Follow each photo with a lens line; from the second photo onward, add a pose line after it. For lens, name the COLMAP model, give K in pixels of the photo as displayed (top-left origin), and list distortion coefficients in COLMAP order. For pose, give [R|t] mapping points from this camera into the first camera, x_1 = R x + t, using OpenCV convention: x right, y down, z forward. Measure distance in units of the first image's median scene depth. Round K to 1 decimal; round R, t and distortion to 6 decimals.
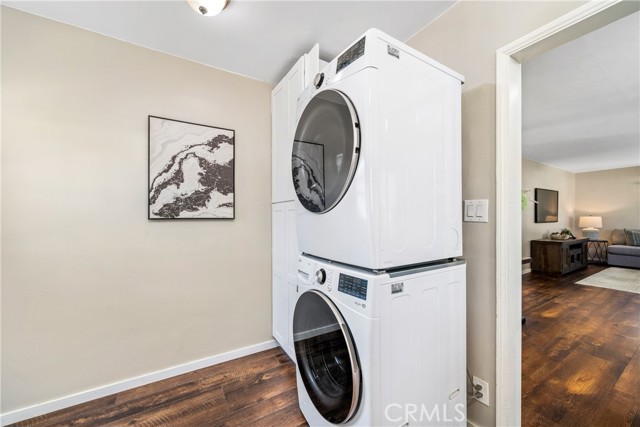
lens RADIAL K [[251.2, 0, 322.1], [0, 251.2, 216.8], [0, 0, 1]] dist [-0.001770, 0.001271]
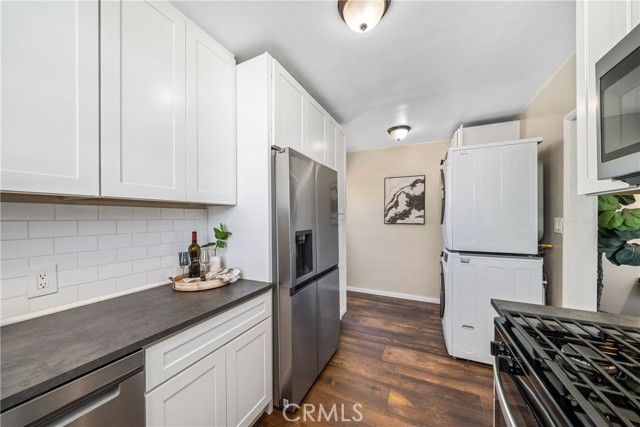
lens RADIAL K [[251.2, 0, 321.9], [0, 251.2, 215.4], [0, 0, 1]] dist [-0.001770, 0.001271]
pose [[0.576145, 0.003414, -0.817340, 0.805414], [-0.004228, 0.999990, 0.001197, -0.061058], [0.817336, 0.002766, 0.576154, -0.742906]]
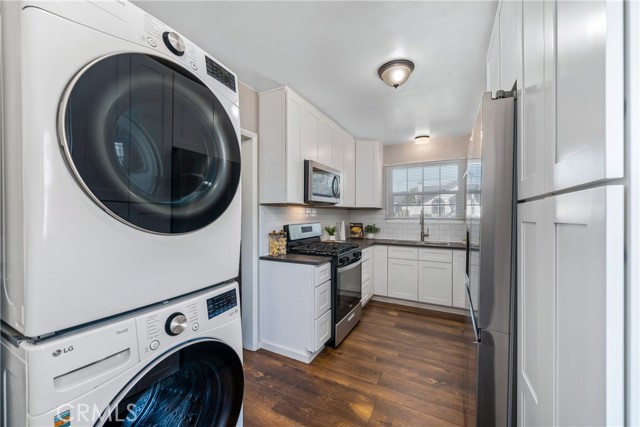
lens RADIAL K [[251.2, 0, 319.0], [0, 251.2, 214.4], [0, 0, 1]] dist [-0.001770, 0.001271]
pose [[-0.510365, 0.001466, 0.859957, -0.511394], [0.001109, 0.999999, -0.001047, -0.043767], [-0.859957, 0.000419, -0.510366, 0.633315]]
